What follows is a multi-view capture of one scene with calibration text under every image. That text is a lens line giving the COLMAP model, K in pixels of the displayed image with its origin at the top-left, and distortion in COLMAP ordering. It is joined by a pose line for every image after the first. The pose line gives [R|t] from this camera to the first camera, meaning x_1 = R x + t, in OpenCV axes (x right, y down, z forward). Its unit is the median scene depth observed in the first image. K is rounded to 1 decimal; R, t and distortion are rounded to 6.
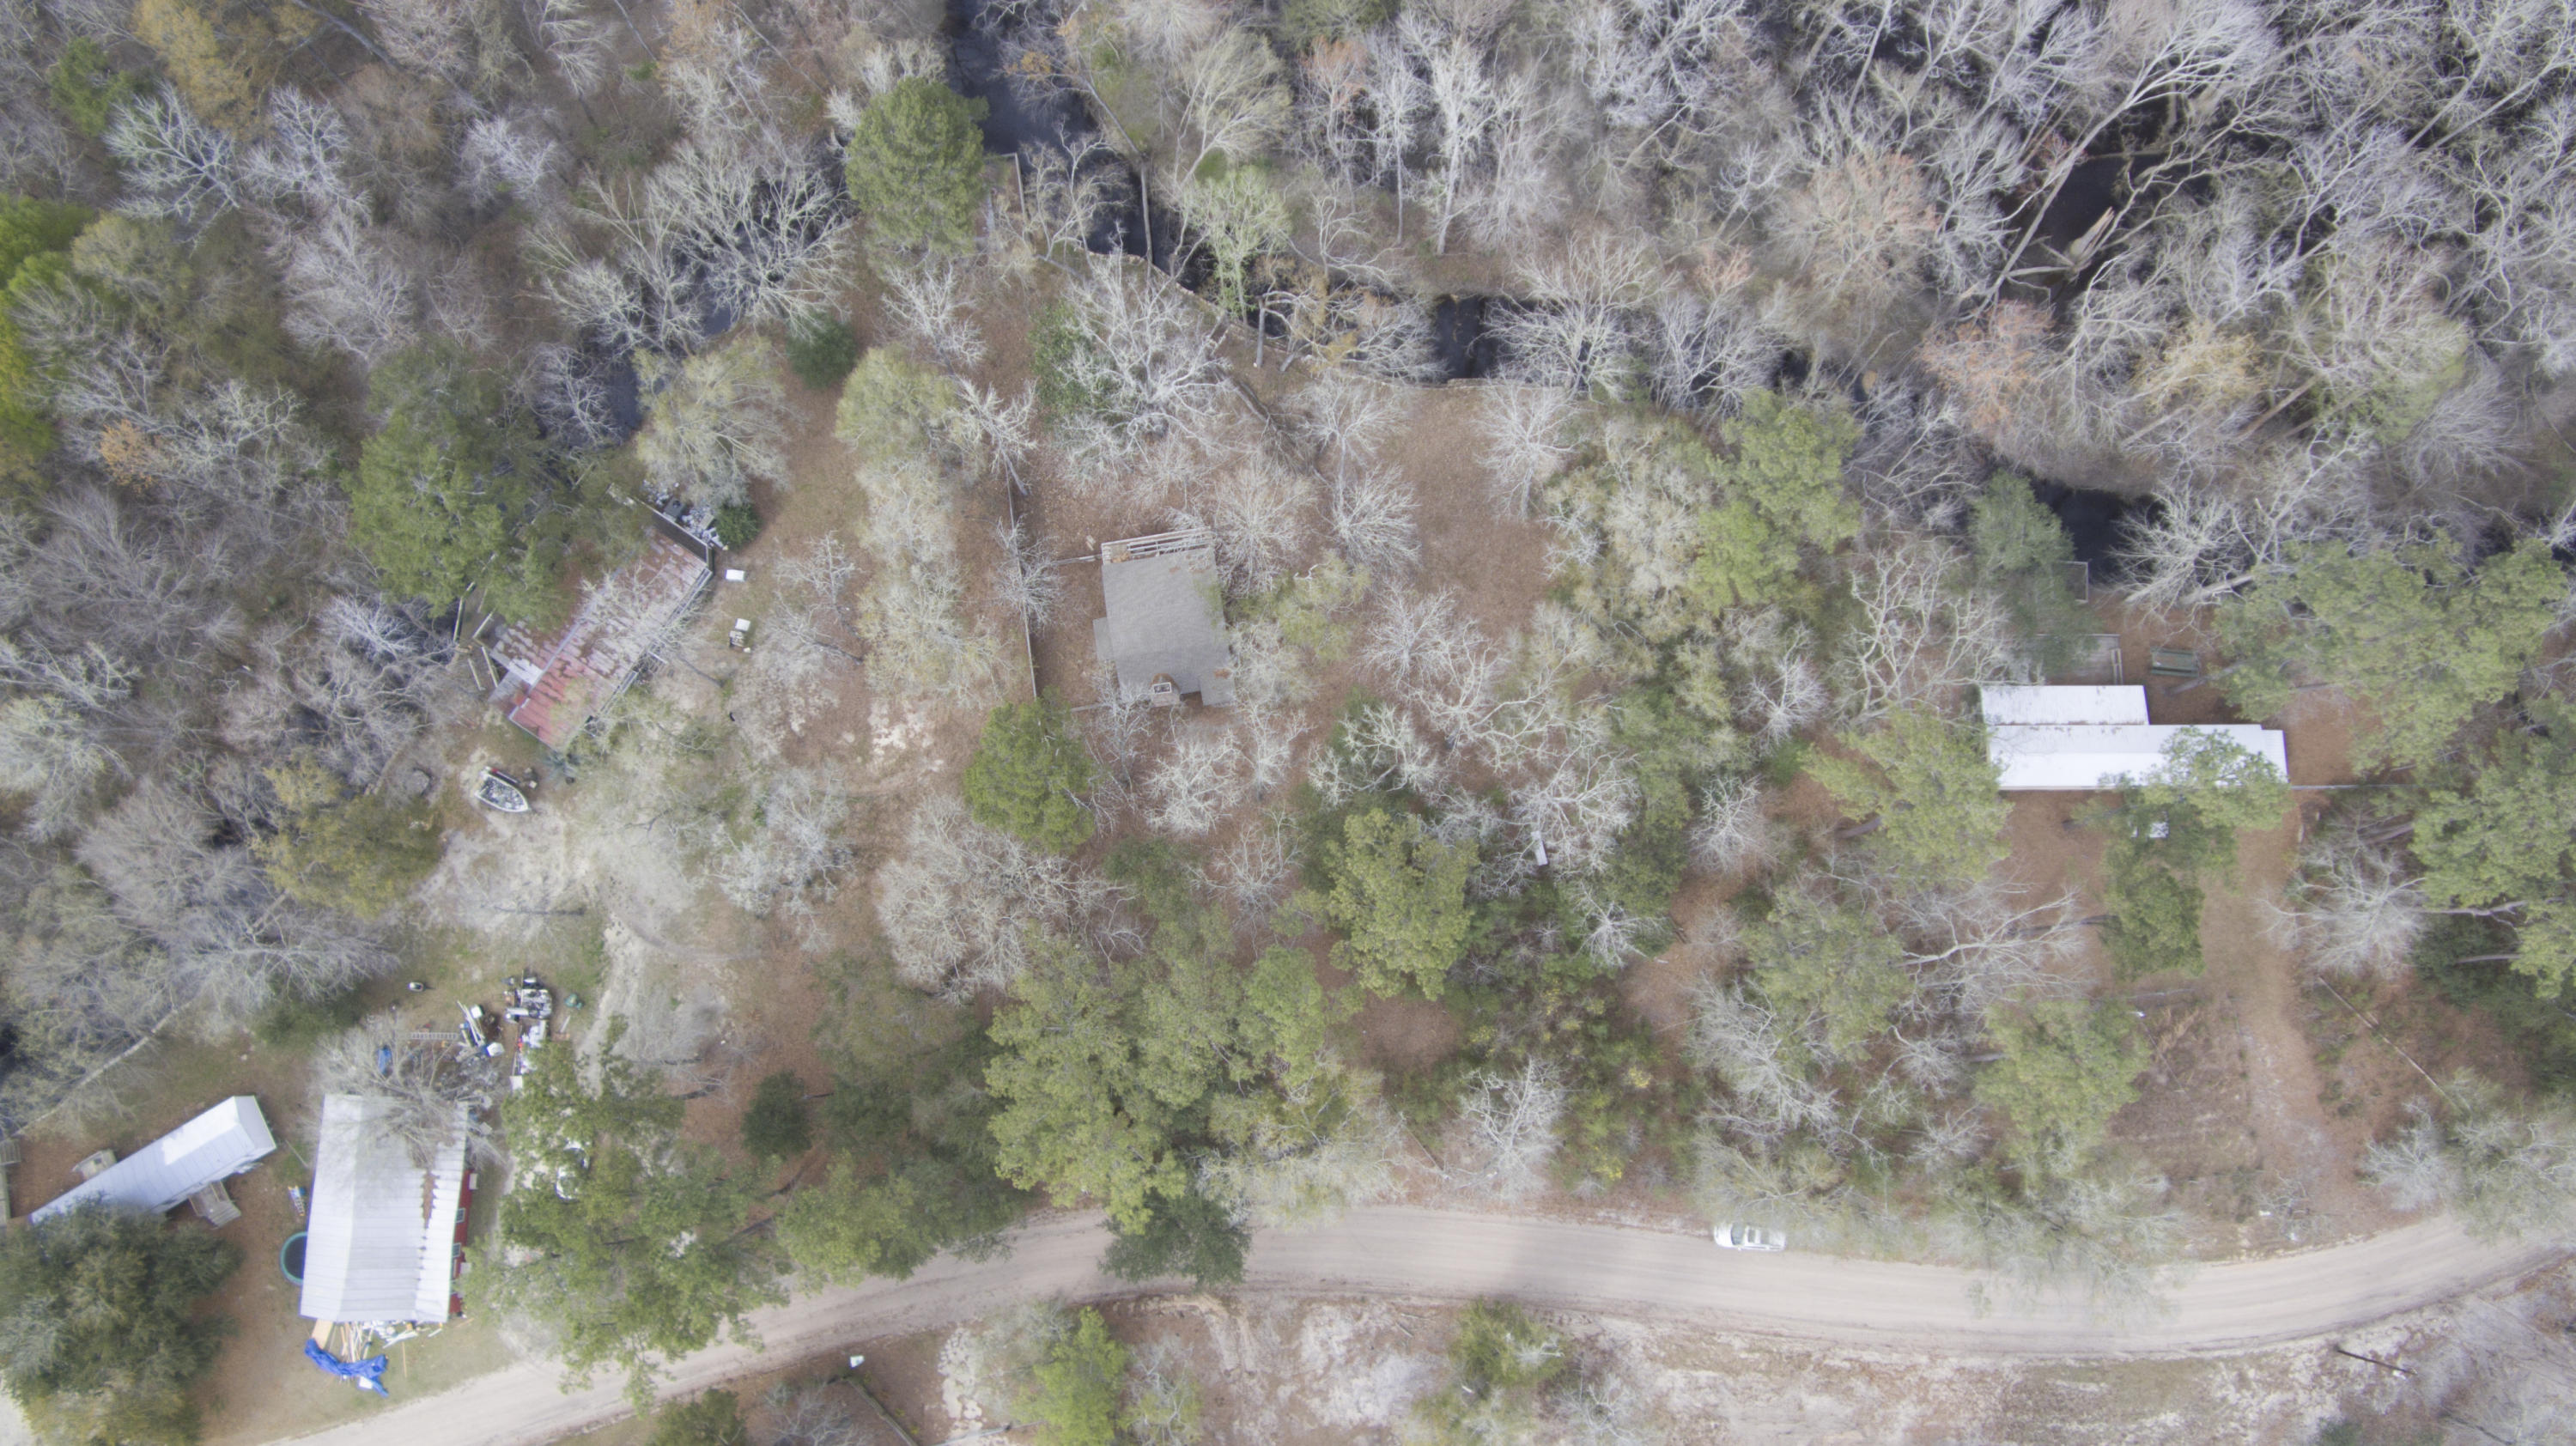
lens RADIAL K [[1757.0, 0, 1280.7], [0, 1757.0, 685.2], [0, 0, 1]] dist [-0.088616, 0.014103]
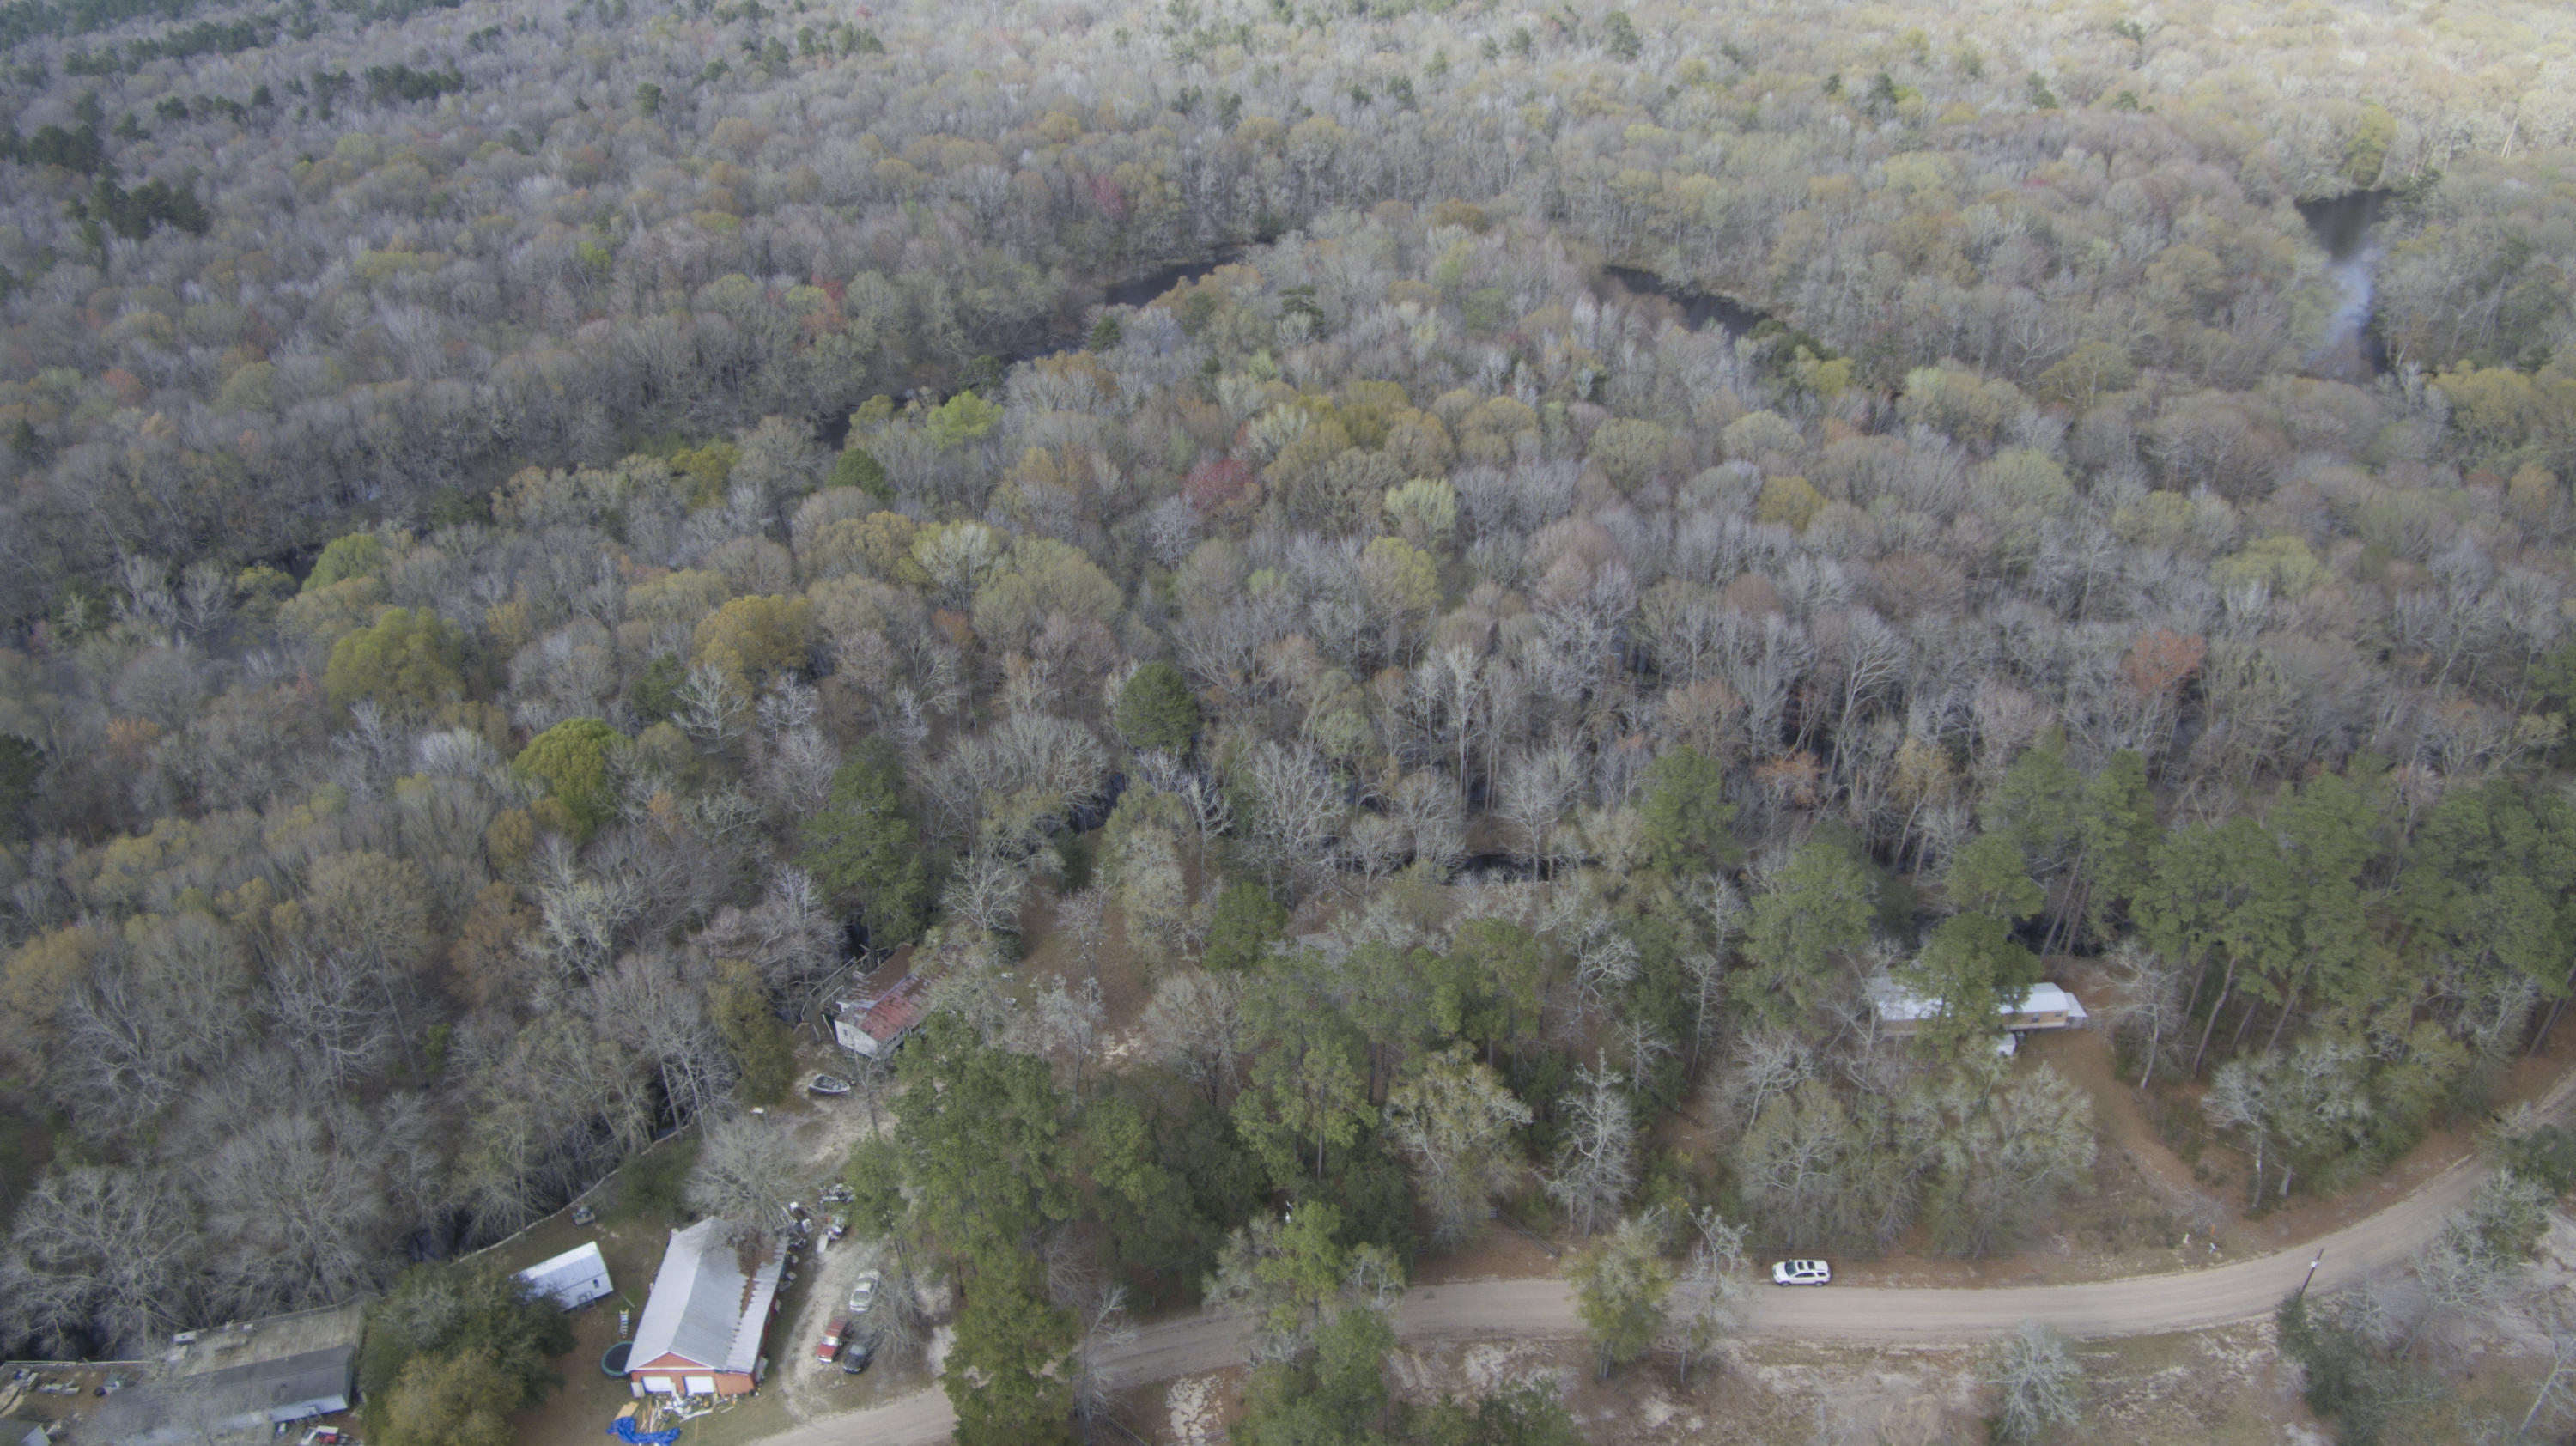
lens RADIAL K [[1757.0, 0, 1280.7], [0, 1757.0, 685.2], [0, 0, 1]] dist [-0.088616, 0.014103]
pose [[0.998243, -0.018098, 0.056417, -0.179168], [0.054530, 0.653020, -0.755375, 0.984787], [-0.023170, 0.757124, 0.652860, -0.157625]]
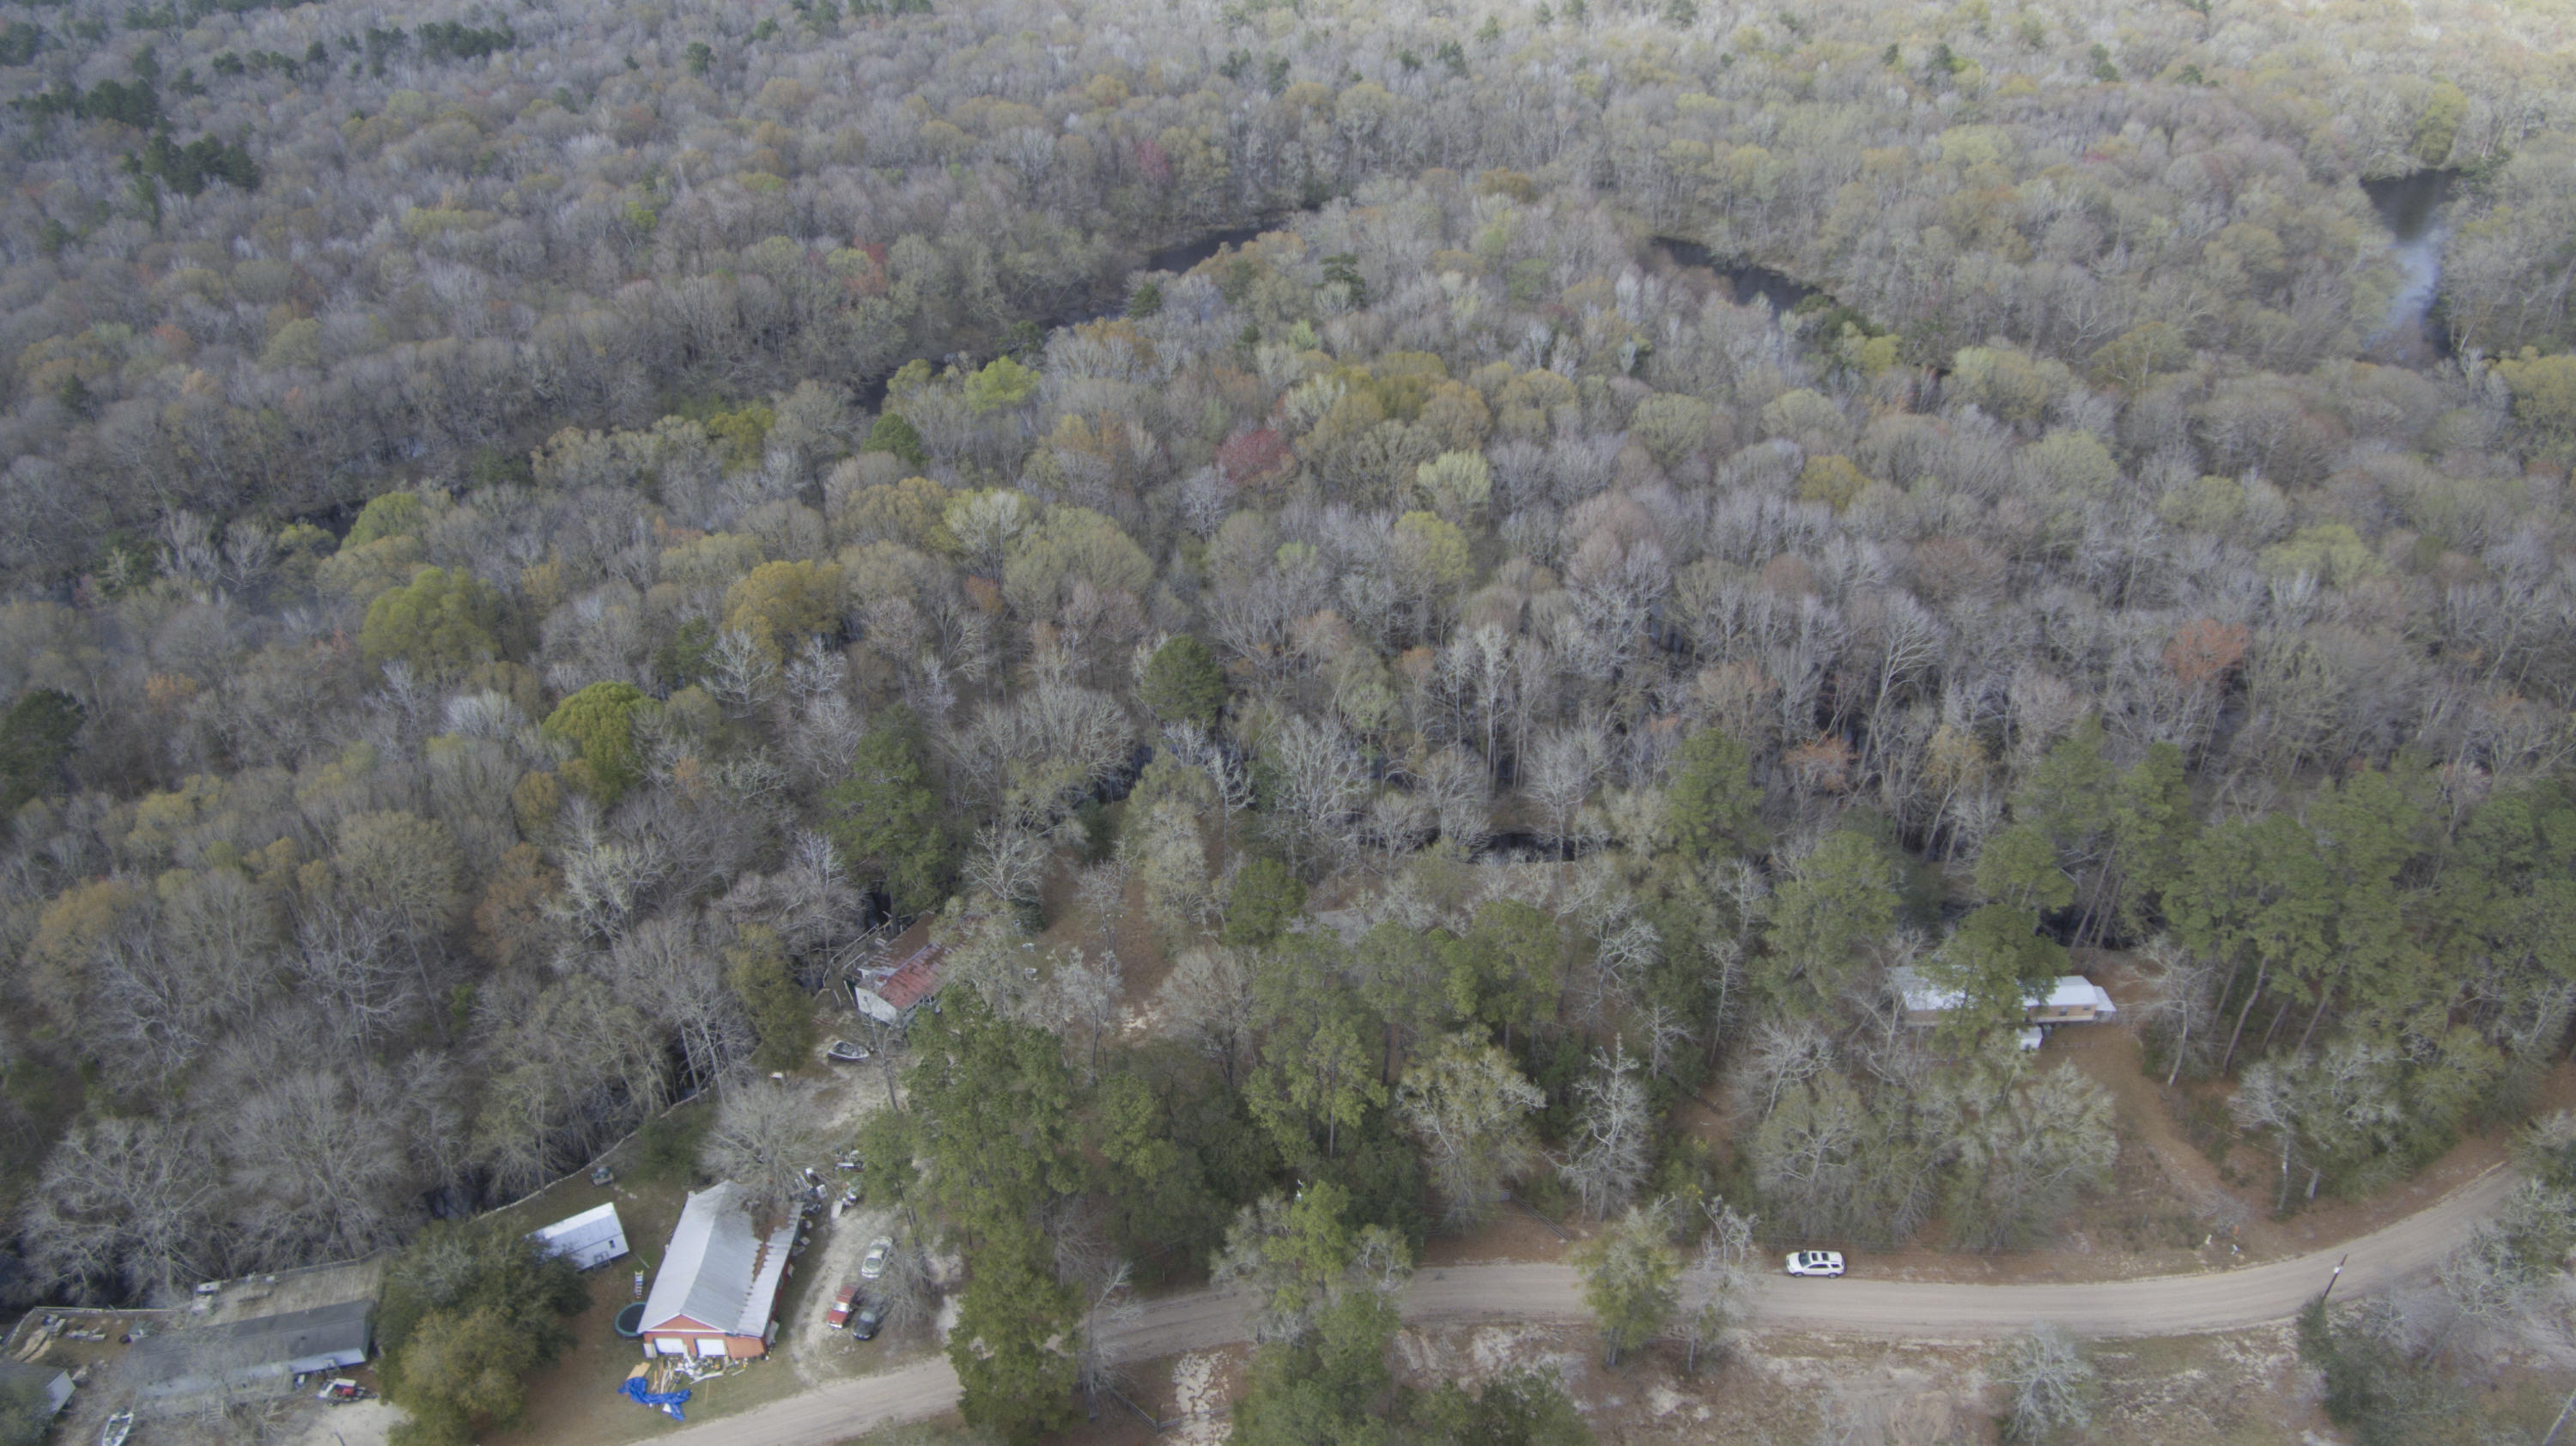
lens RADIAL K [[1757.0, 0, 1280.7], [0, 1757.0, 685.2], [0, 0, 1]] dist [-0.088616, 0.014103]
pose [[0.999582, -0.001701, 0.028874, -0.158346], [0.022606, 0.668675, -0.743211, 0.973705], [-0.018043, 0.743553, 0.668433, -0.159481]]
